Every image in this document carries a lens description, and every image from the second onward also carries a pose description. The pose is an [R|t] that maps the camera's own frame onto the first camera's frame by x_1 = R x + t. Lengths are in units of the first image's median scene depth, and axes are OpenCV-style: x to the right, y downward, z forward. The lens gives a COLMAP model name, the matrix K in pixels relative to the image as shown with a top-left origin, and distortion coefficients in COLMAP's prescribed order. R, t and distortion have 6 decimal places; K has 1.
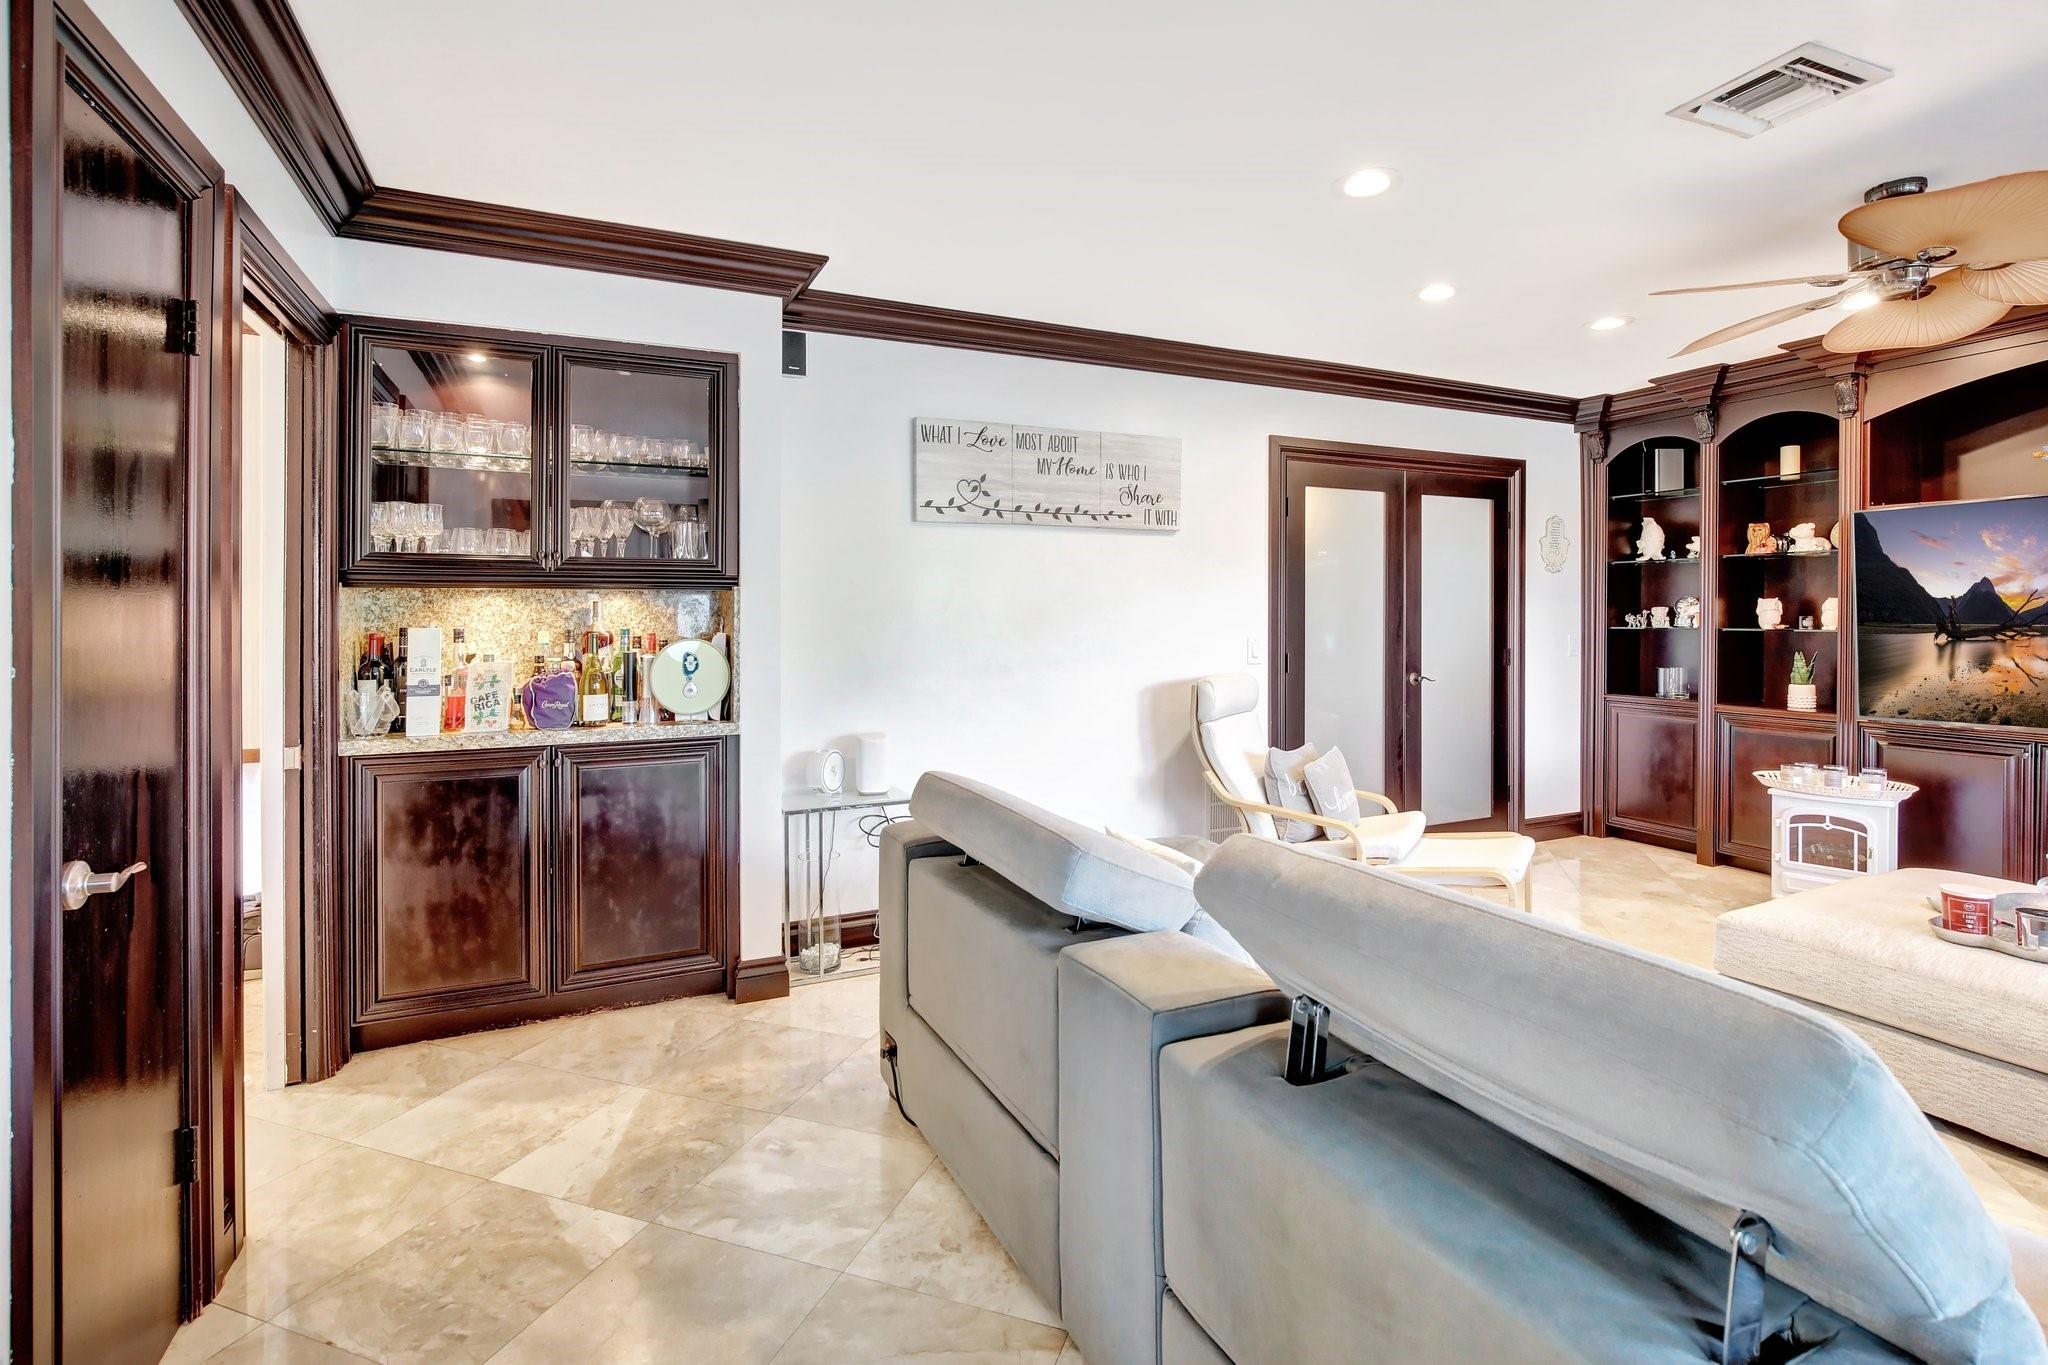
lens RADIAL K [[957.1, 0, 1035.5], [0, 957.1, 632.2], [0, 0, 1]] dist [-0.004020, -0.000478]
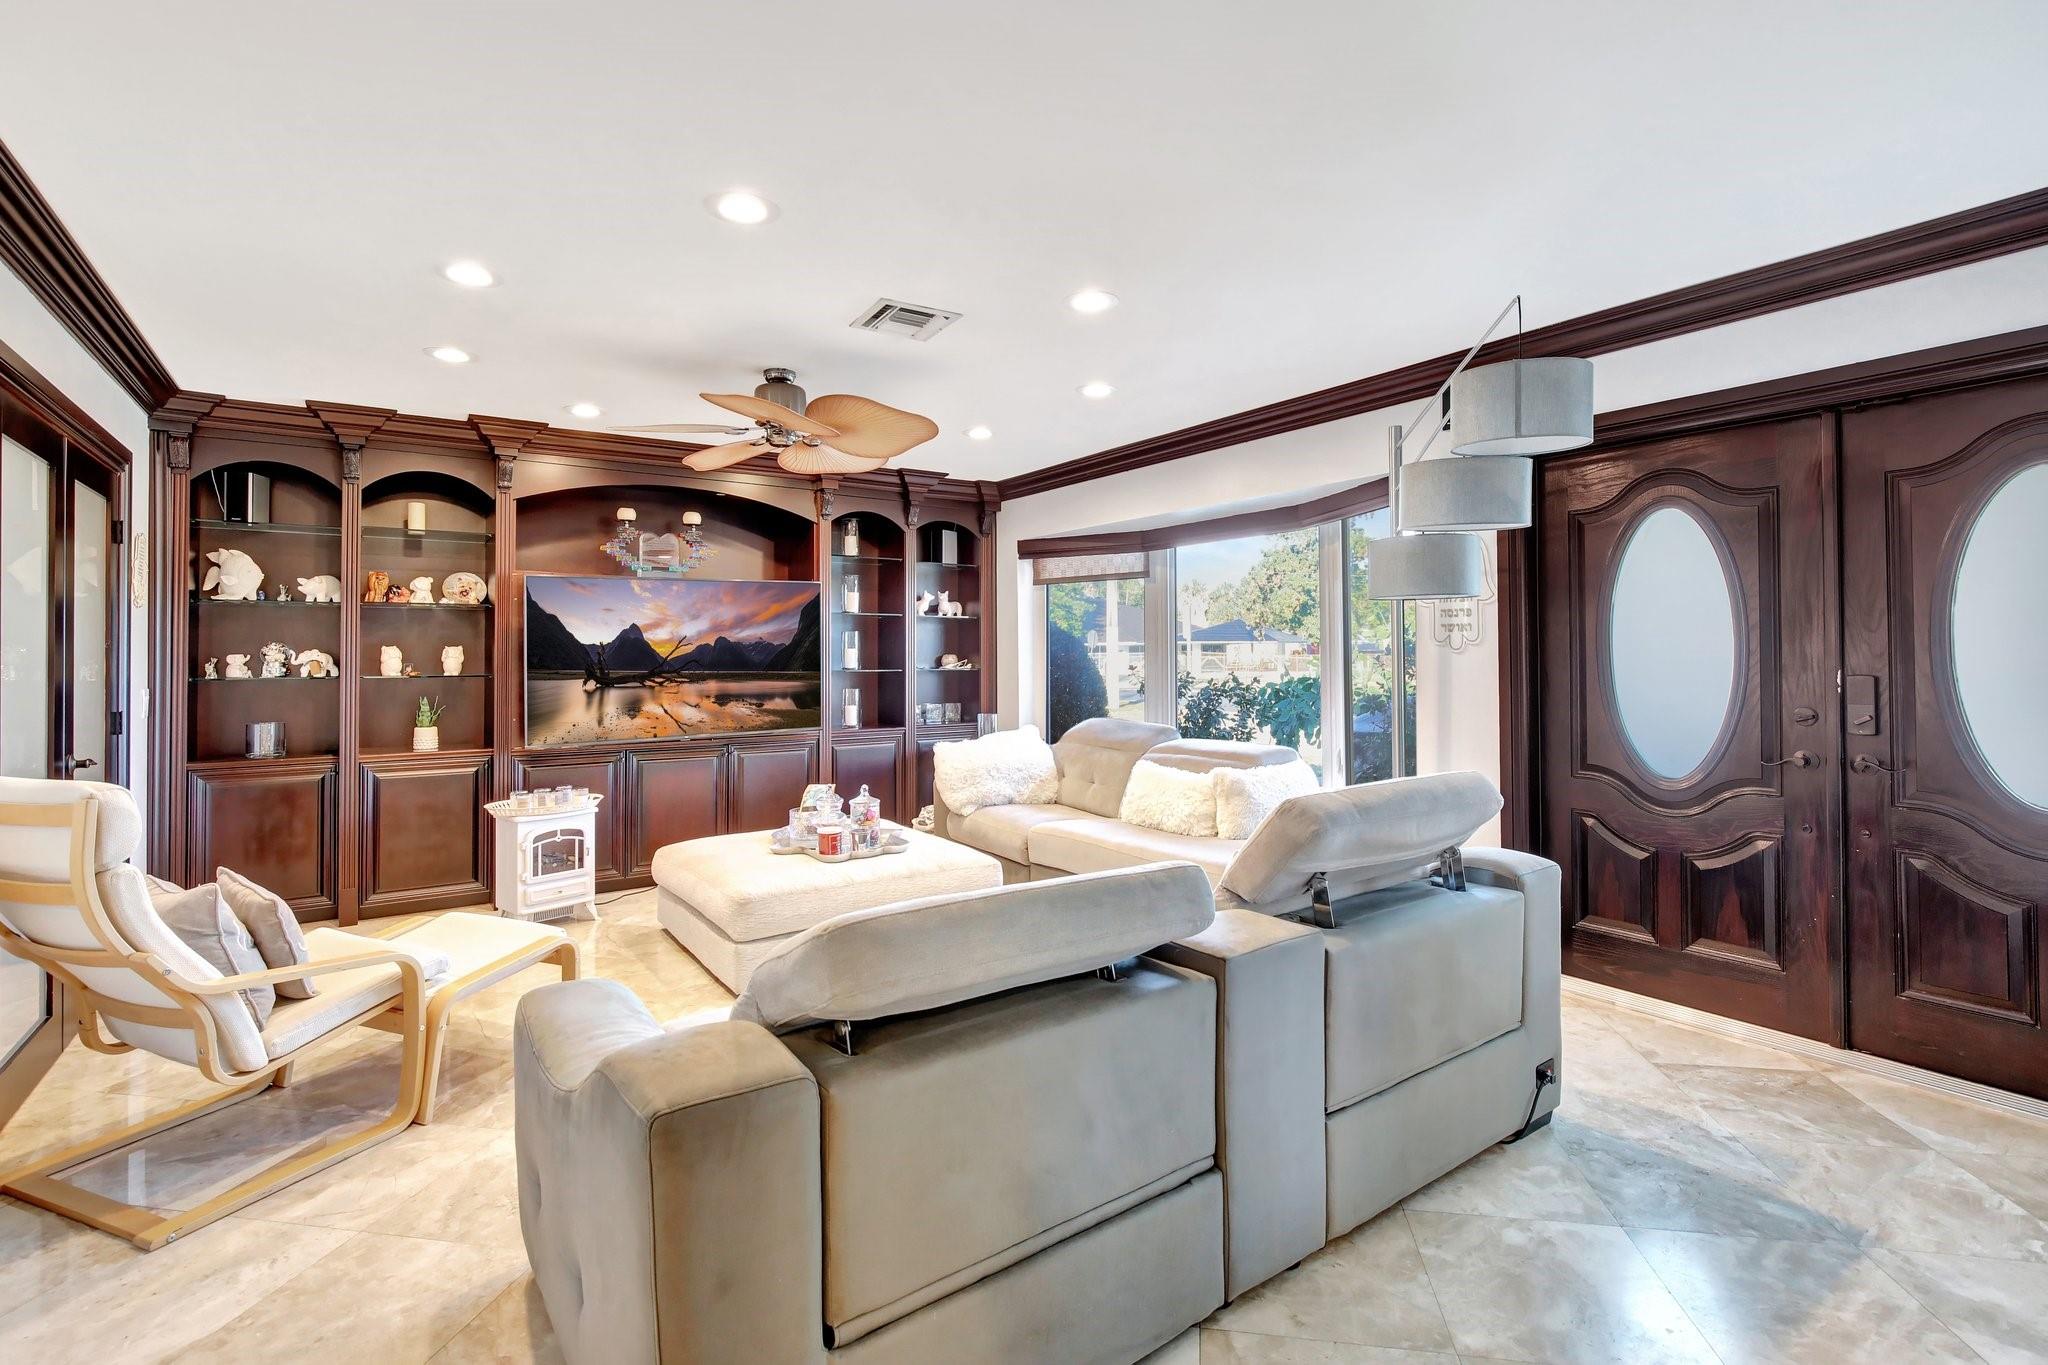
lens RADIAL K [[940.7, 0, 1053.2], [0, 940.7, 642.7], [0, 0, 1]] dist [-0.001775, 0.000032]
pose [[-0.193323, 0.022070, 0.980887, -0.427786], [0.024983, 0.999534, -0.017565, -0.004610], [-0.980817, 0.021110, -0.193785, 0.593947]]
